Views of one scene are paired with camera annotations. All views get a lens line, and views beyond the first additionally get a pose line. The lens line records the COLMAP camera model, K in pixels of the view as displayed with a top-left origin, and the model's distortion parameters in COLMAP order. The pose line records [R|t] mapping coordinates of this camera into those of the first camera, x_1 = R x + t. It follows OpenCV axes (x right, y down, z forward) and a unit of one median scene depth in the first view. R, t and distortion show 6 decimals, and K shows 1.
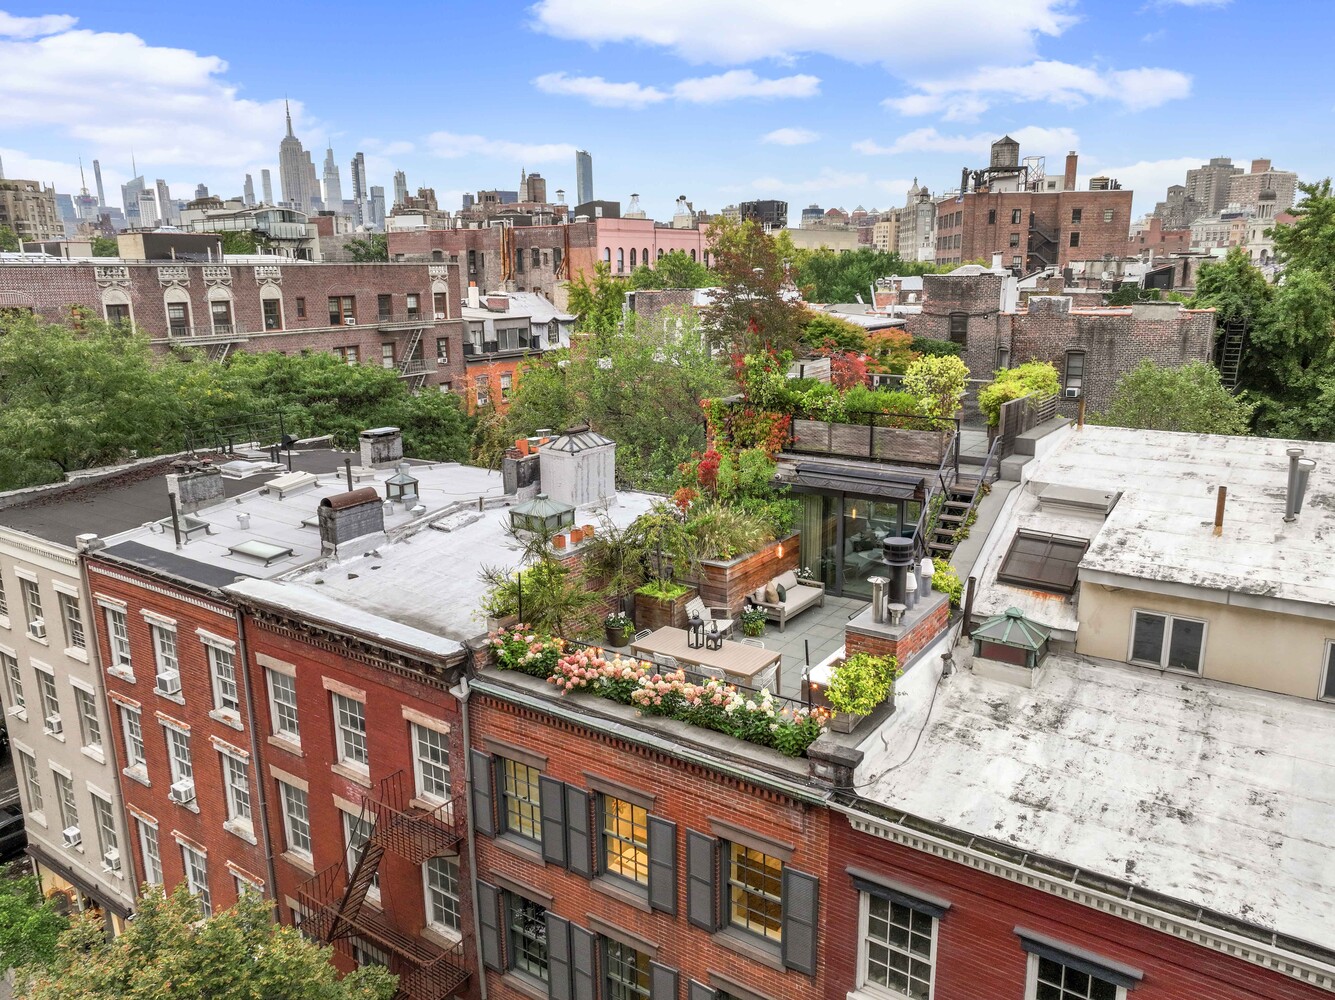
lens RADIAL K [[962.8, 0, 667.5], [0, 962.8, 500.0], [0, 0, 1]] dist [0.002150, 0.007180]
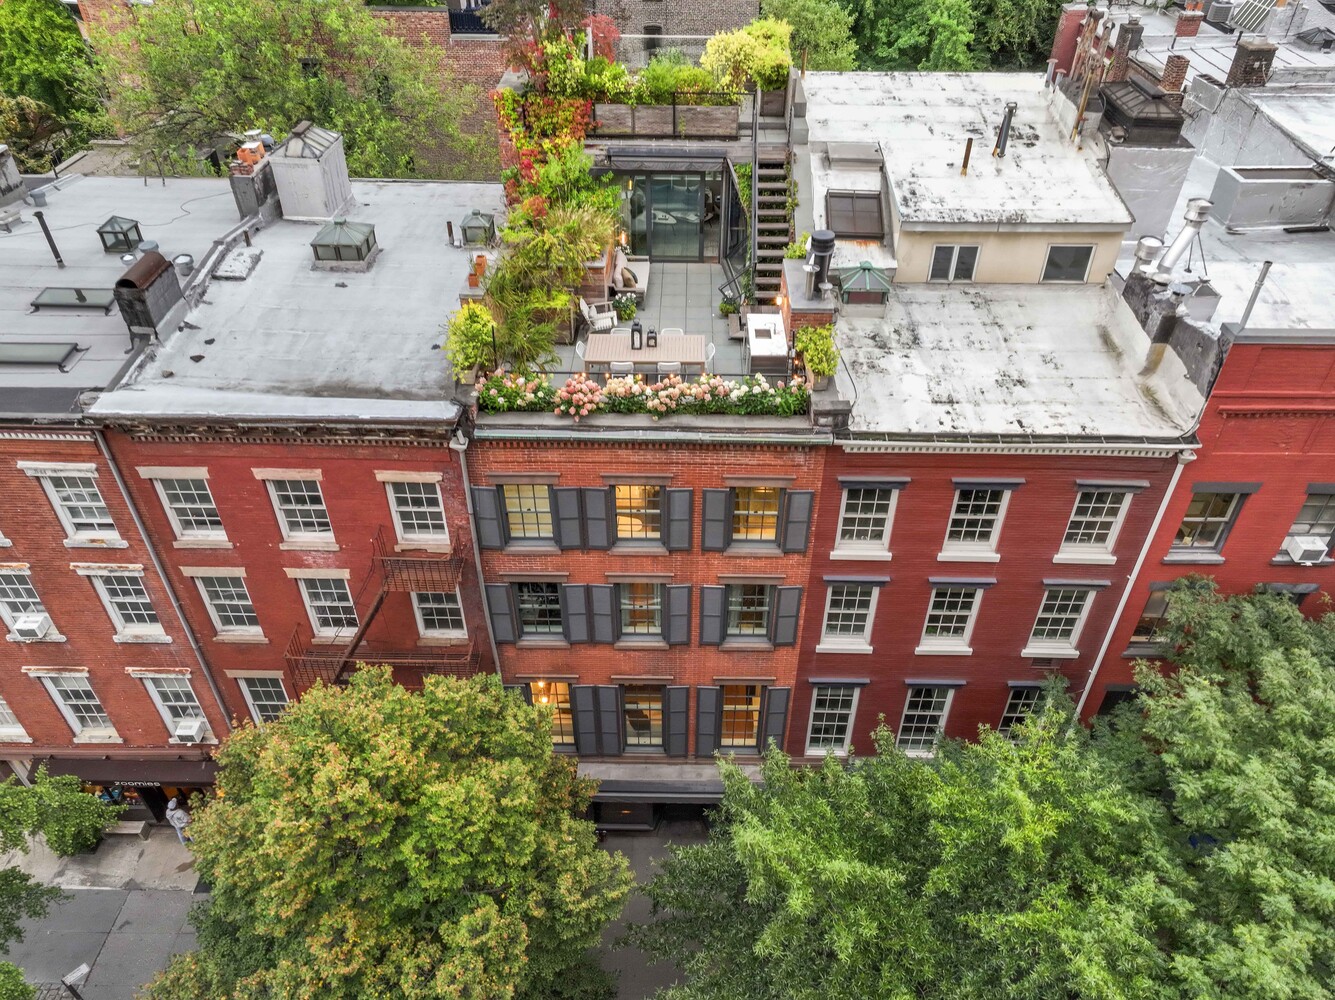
lens RADIAL K [[941.2, 0, 670.4], [0, 941.2, 497.4], [0, 0, 1]] dist [0.003287, 0.013384]
pose [[0.830051, -0.332962, 0.447383, -0.434566], [0.114765, 0.887024, 0.447233, -0.165669], [-0.545751, -0.319882, 0.774488, 0.022533]]
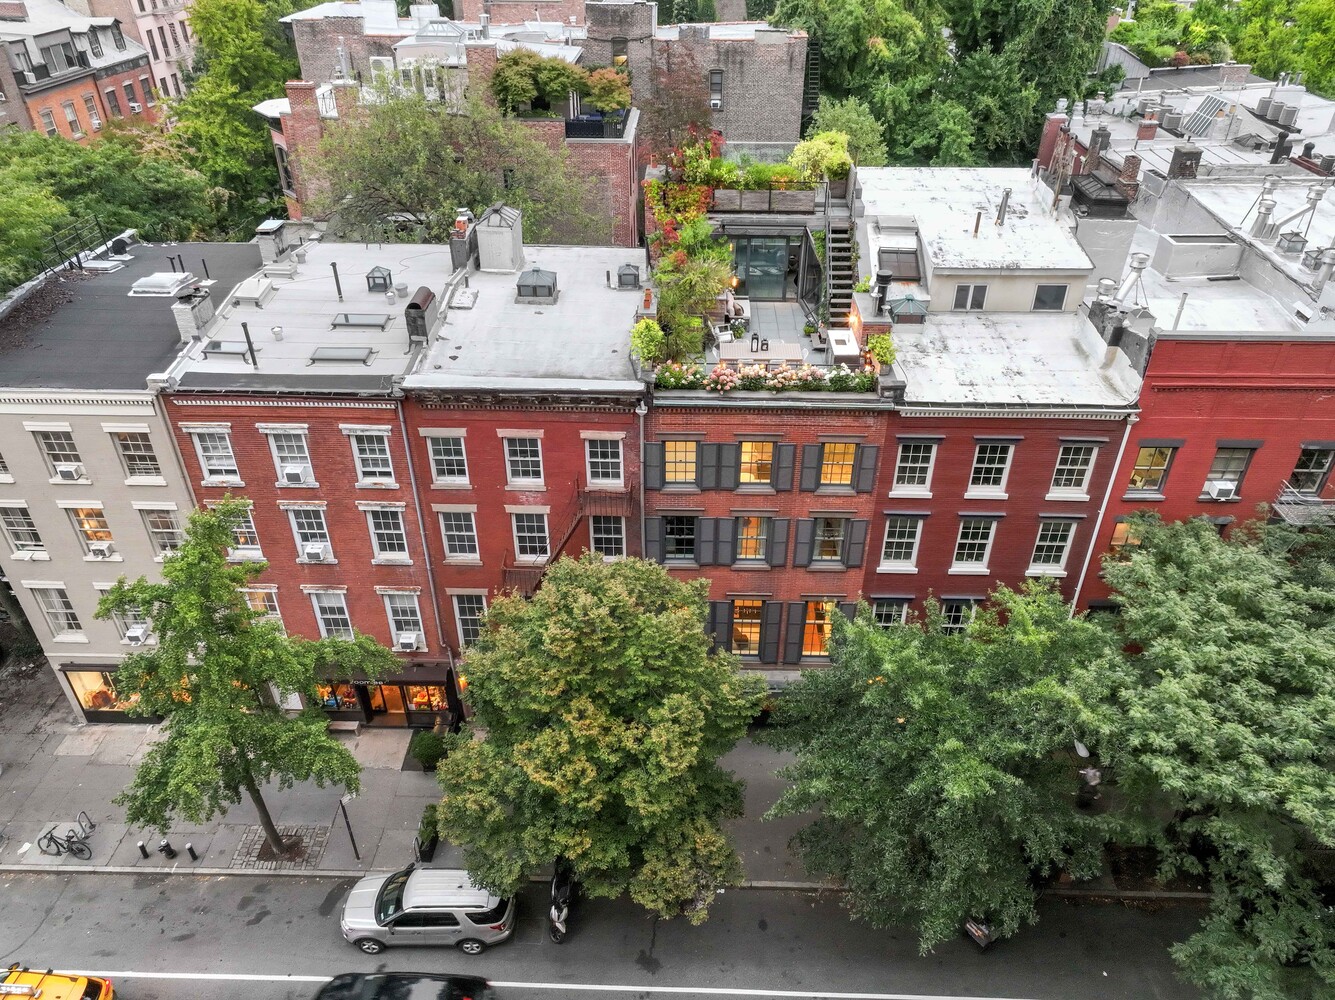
lens RADIAL K [[938.8, 0, 667.5], [0, 938.8, 500.0], [0, 0, 1]] dist [0.006163, 0.003832]
pose [[0.834096, -0.293243, 0.467218, -0.813527], [0.114872, 0.920762, 0.372829, -0.207484], [-0.539526, -0.257305, 0.801690, -0.277357]]
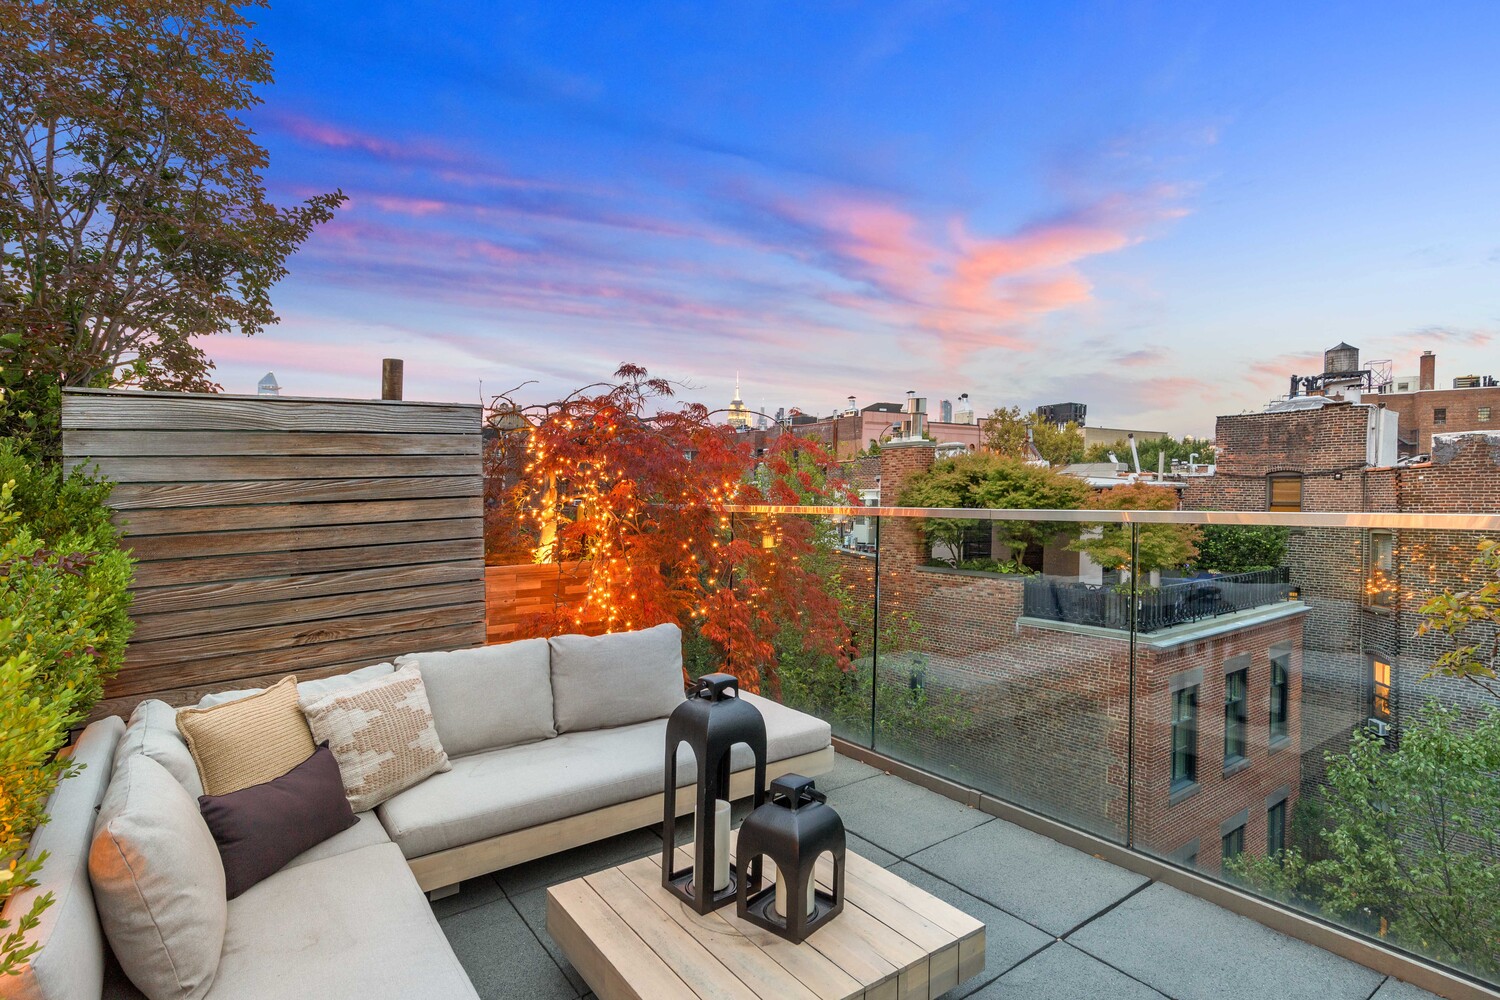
lens RADIAL K [[757.4, 0, 750.3], [0, 757.4, 522.8], [0, 0, 1]] dist [-0.000070, -0.000440]
pose [[0.944044, 0.016127, -0.329424, 0.318360], [-0.078464, 0.981110, -0.176826, -0.117072], [0.320349, 0.192779, 0.927476, 1.017960]]
